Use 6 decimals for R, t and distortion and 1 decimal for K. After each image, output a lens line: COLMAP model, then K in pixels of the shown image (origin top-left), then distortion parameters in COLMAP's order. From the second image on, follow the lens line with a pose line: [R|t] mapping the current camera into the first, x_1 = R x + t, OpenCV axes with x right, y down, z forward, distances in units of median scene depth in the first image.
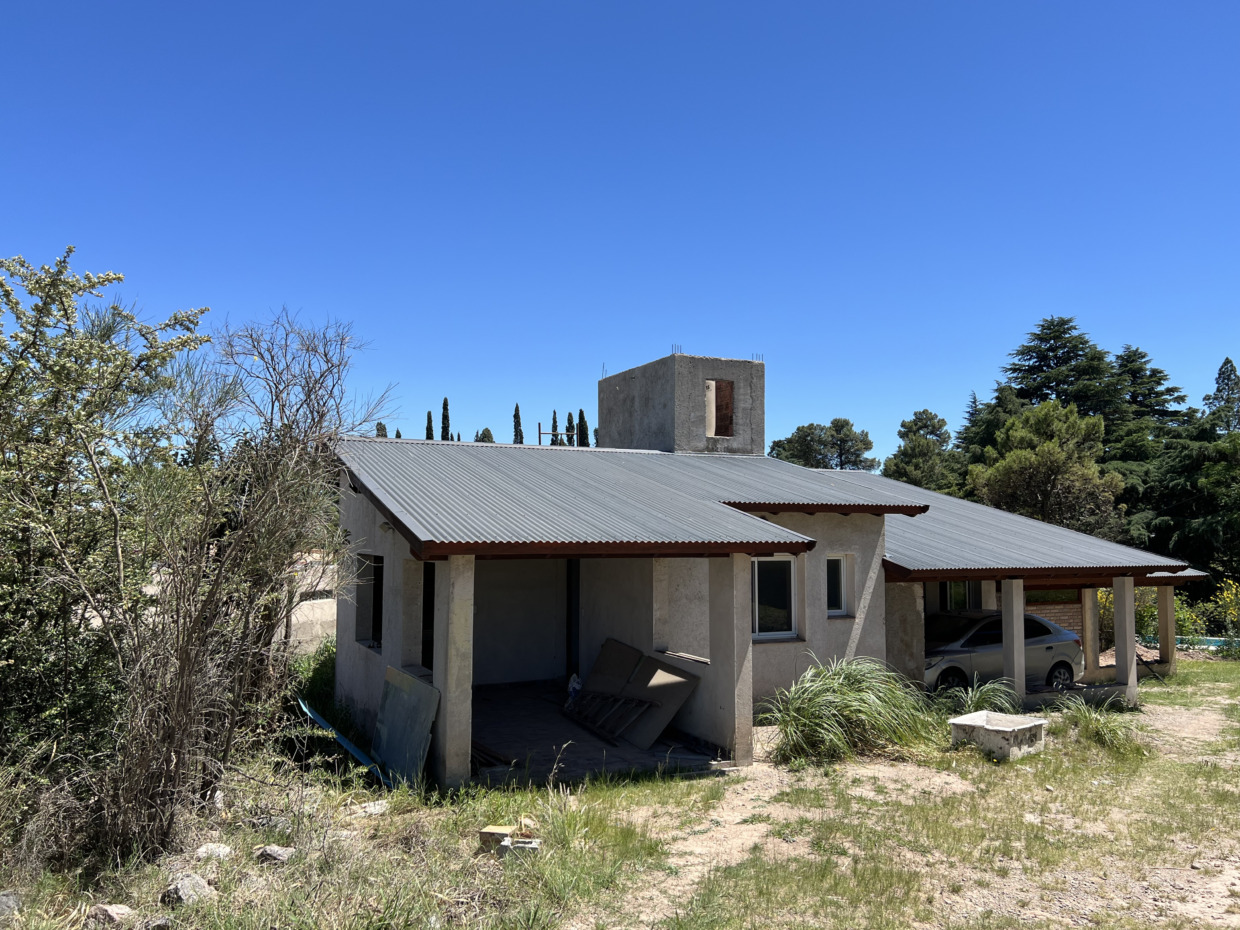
lens RADIAL K [[941.1, 0, 618.9], [0, 941.1, 466.0], [0, 0, 1]] dist [0.005615, 0.000280]
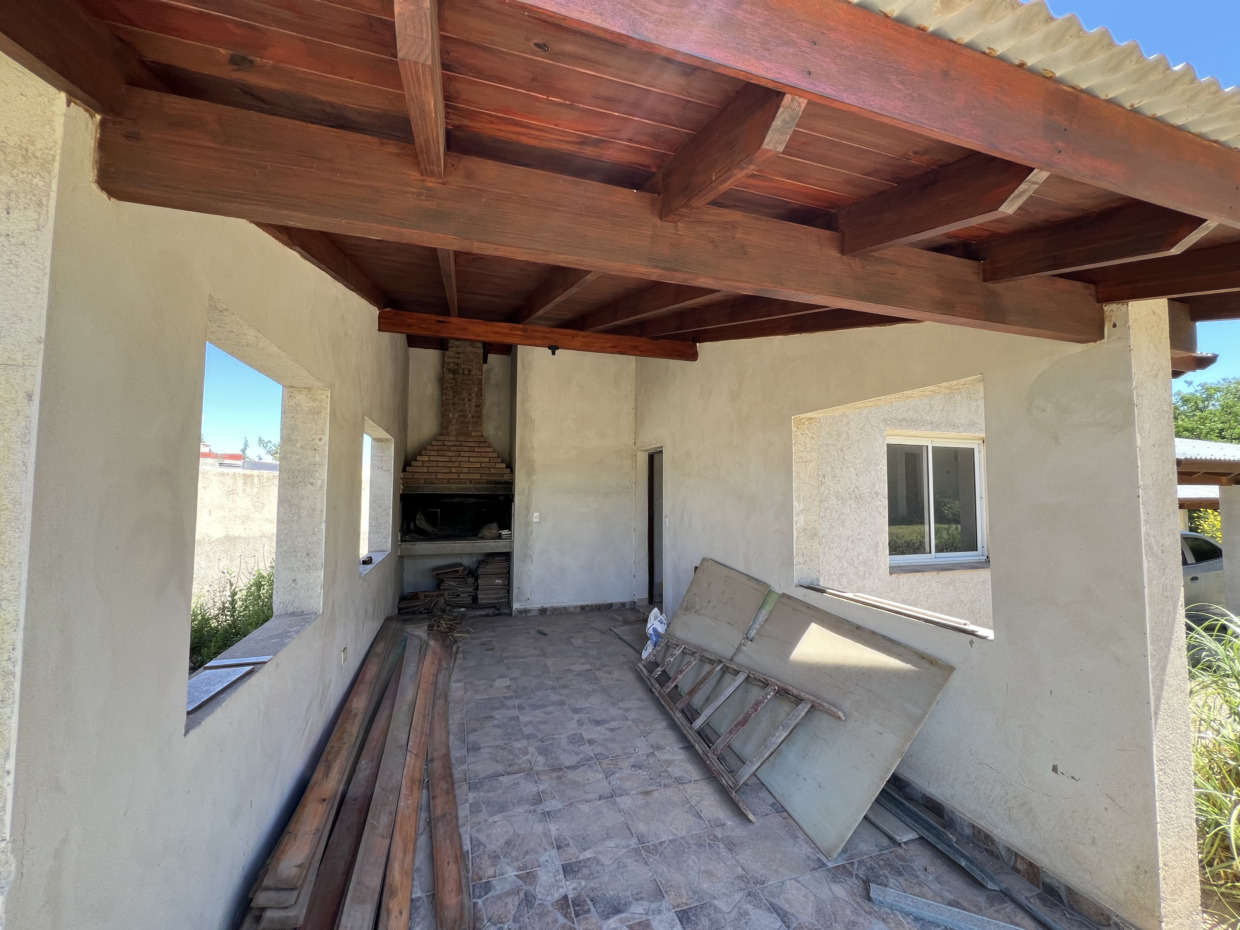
lens RADIAL K [[495.5, 0, 622.0], [0, 495.5, 462.6], [0, 0, 1]] dist [-0.006132, 0.002107]
pose [[0.992564, -0.004015, -0.121656, -0.029115], [0.005206, 0.999942, 0.009476, 0.117504], [0.121611, -0.010039, 0.992527, 0.681856]]
